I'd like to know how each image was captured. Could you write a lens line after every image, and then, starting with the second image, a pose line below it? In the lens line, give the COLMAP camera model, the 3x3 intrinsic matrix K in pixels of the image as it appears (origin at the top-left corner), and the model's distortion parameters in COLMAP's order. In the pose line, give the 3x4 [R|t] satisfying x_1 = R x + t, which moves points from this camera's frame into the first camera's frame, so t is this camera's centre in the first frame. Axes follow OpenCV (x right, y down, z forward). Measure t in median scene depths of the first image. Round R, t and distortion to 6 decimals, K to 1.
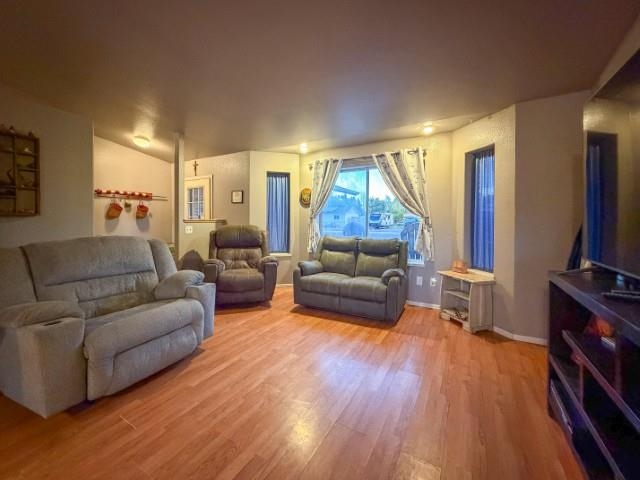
lens RADIAL K [[265.8, 0, 321.7], [0, 265.8, 215.4], [0, 0, 1]] dist [-0.000060, -0.000157]
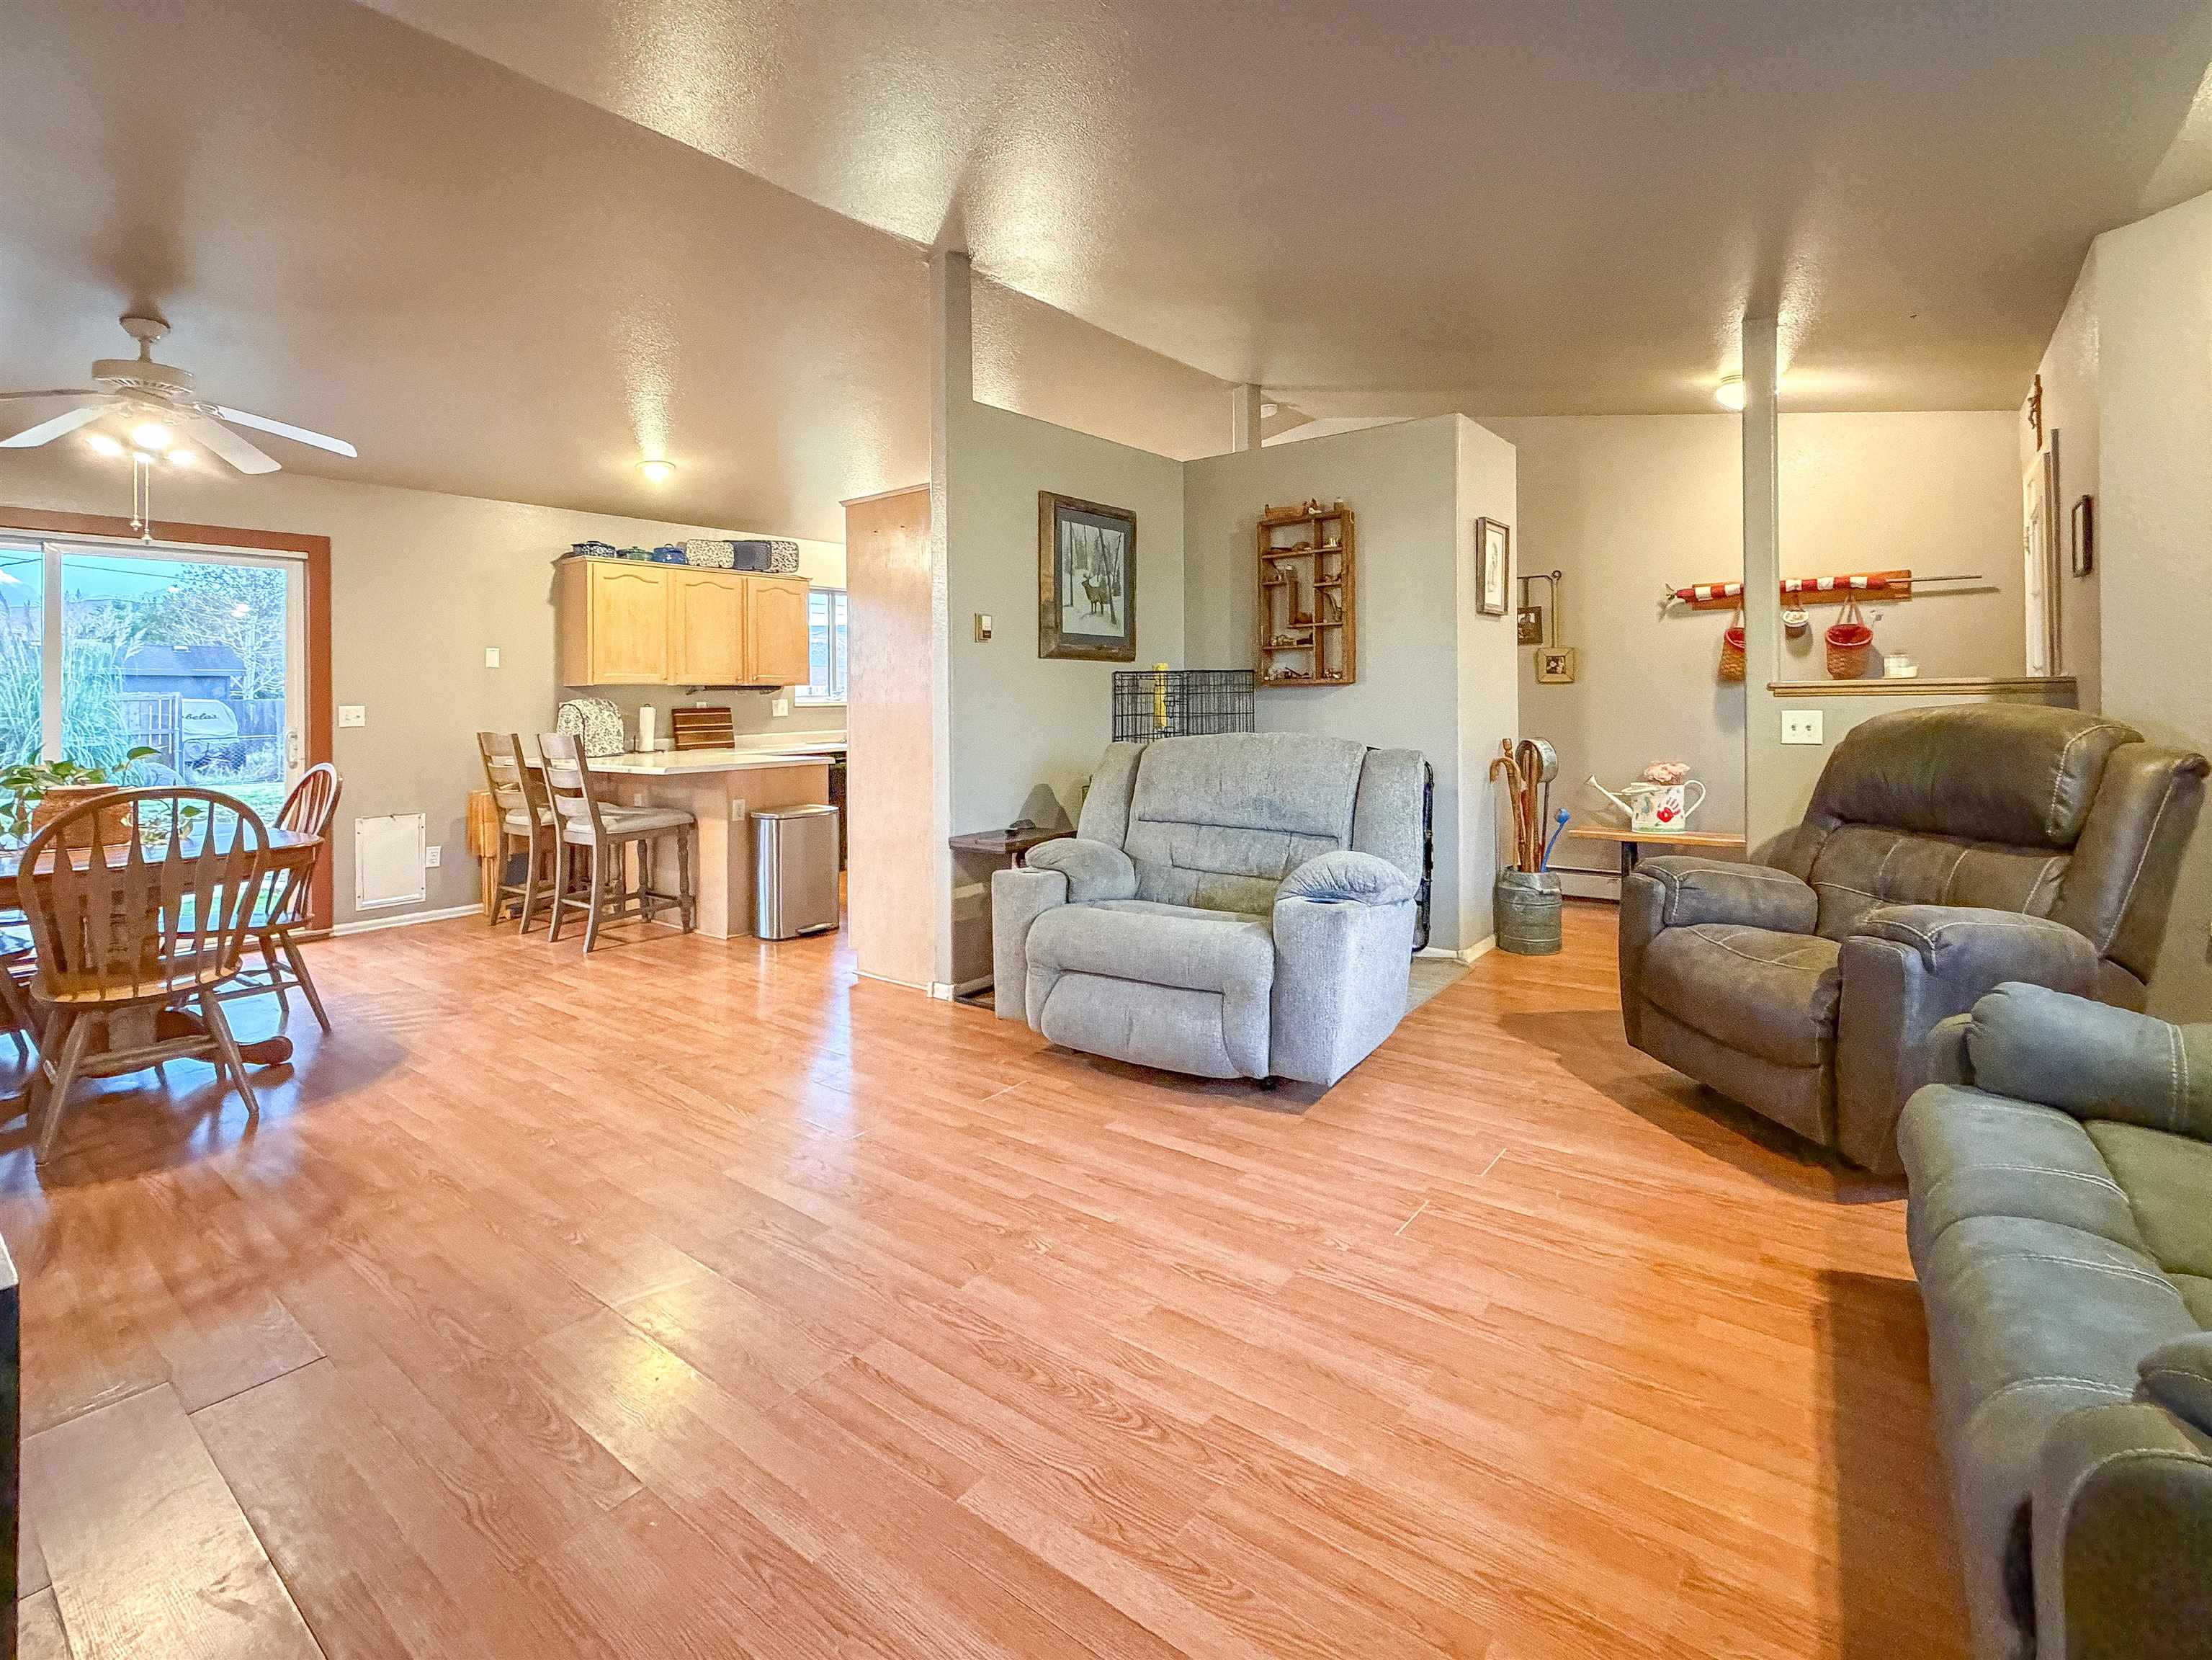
lens RADIAL K [[1027.1, 0, 1098.2], [0, 1027.1, 655.6], [0, 0, 1]] dist [-0.001317, 0.000048]
pose [[-0.155644, -0.044898, -0.986792, 0.629265], [0.032199, 0.998205, -0.050496, 0.025131], [0.987288, -0.039633, -0.153919, 0.778716]]
